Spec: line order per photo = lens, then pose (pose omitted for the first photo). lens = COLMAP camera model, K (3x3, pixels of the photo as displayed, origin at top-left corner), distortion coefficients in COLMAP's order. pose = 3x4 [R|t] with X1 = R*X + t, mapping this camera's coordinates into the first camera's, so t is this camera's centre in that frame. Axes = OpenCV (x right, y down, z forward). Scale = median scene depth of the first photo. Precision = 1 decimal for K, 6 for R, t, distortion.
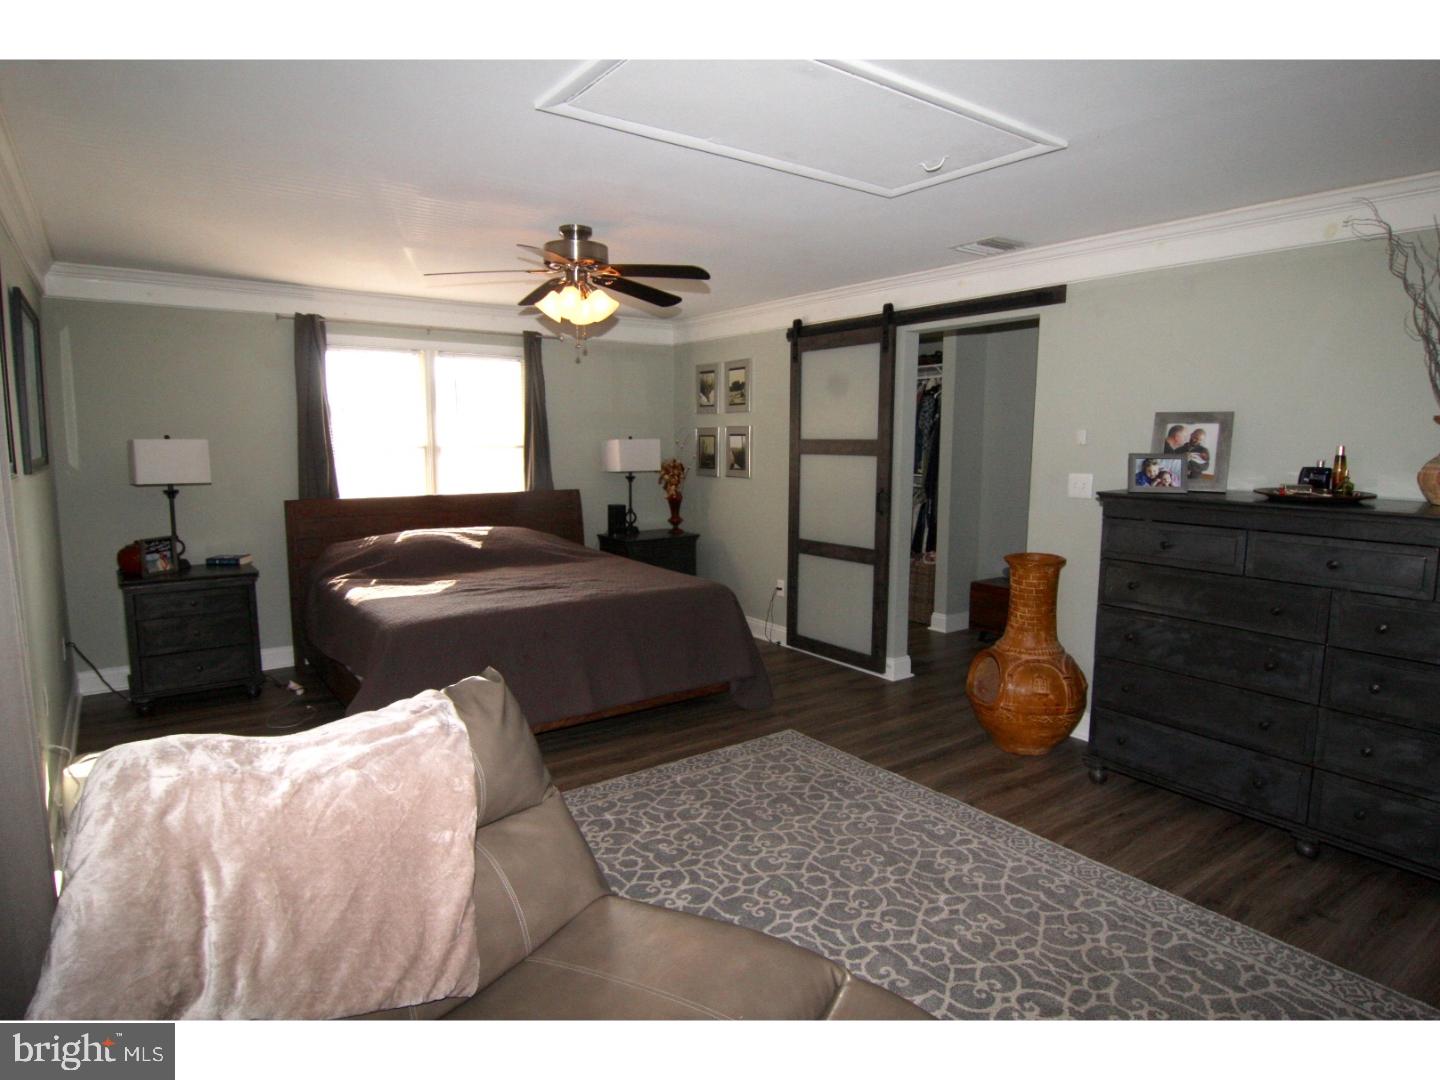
lens RADIAL K [[828.4, 0, 716.9], [0, 828.4, 538.2], [0, 0, 1]] dist [-0.007460, -0.000334]
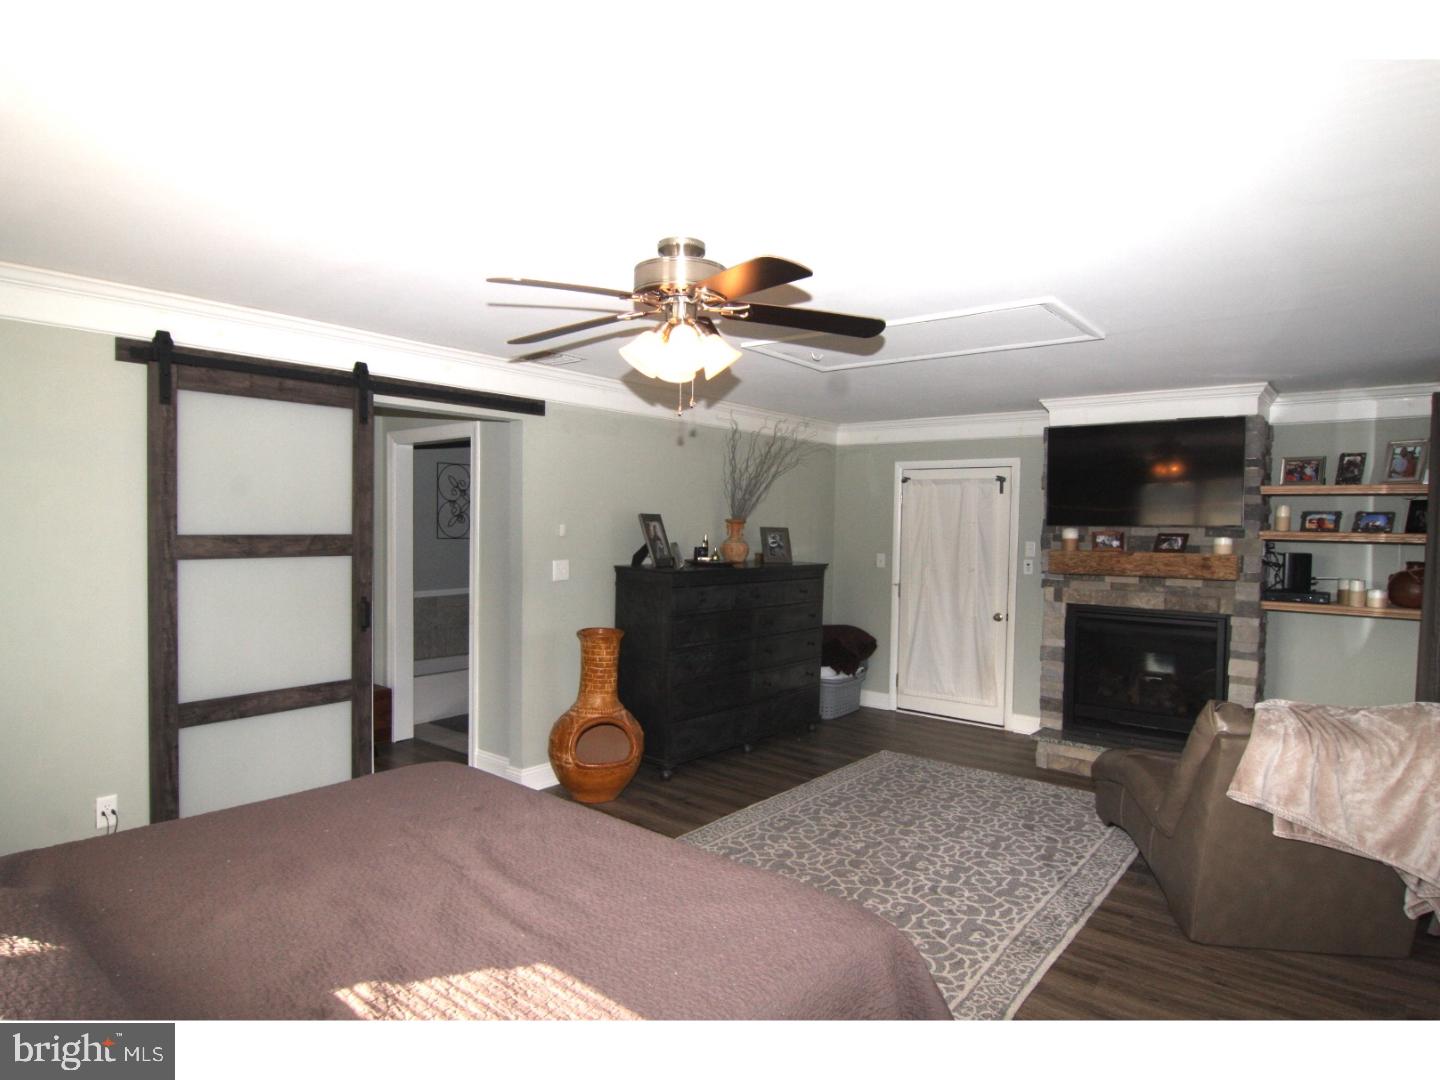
lens RADIAL K [[828.4, 0, 715.9], [0, 828.4, 543.6], [0, 0, 1]] dist [-0.007460, -0.000334]
pose [[-0.247018, -0.025914, 0.968664, -0.711036], [0.108507, 0.992616, 0.054225, -0.129614], [-0.962917, 0.118501, -0.242382, 0.974323]]
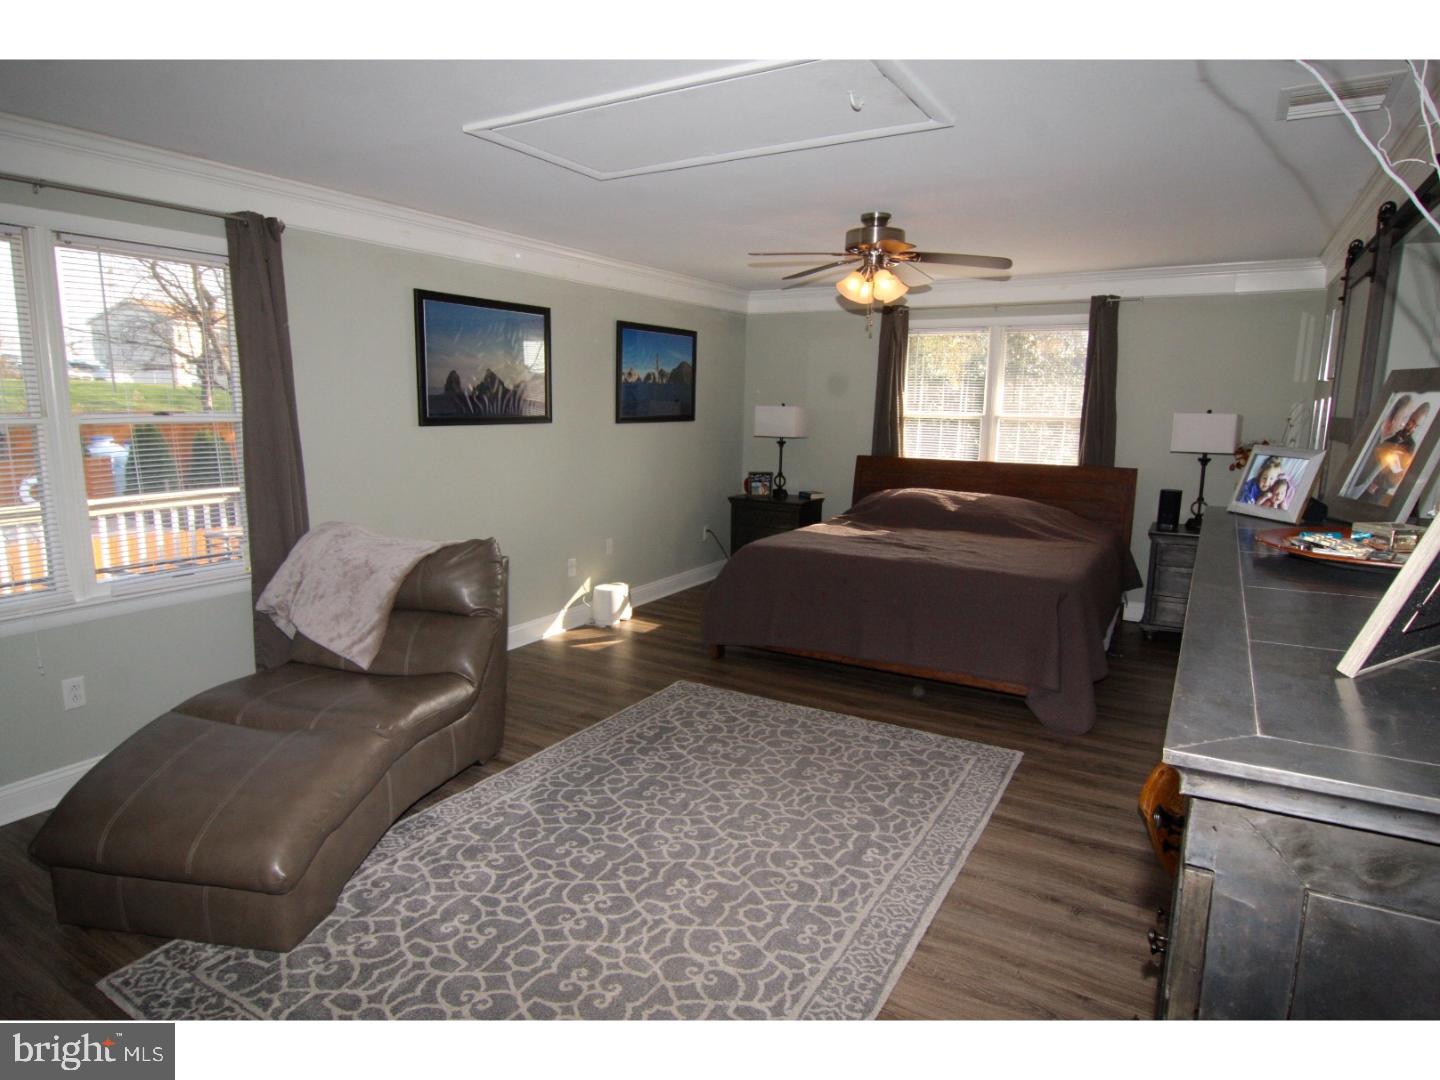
lens RADIAL K [[828.4, 0, 721.2], [0, 828.4, 537.6], [0, 0, 1]] dist [-0.007460, -0.000334]
pose [[0.391999, 0.153230, -0.907115, 0.674895], [-0.121982, 0.985982, 0.113840, -0.045636], [0.911843, 0.066027, 0.405196, 0.335325]]
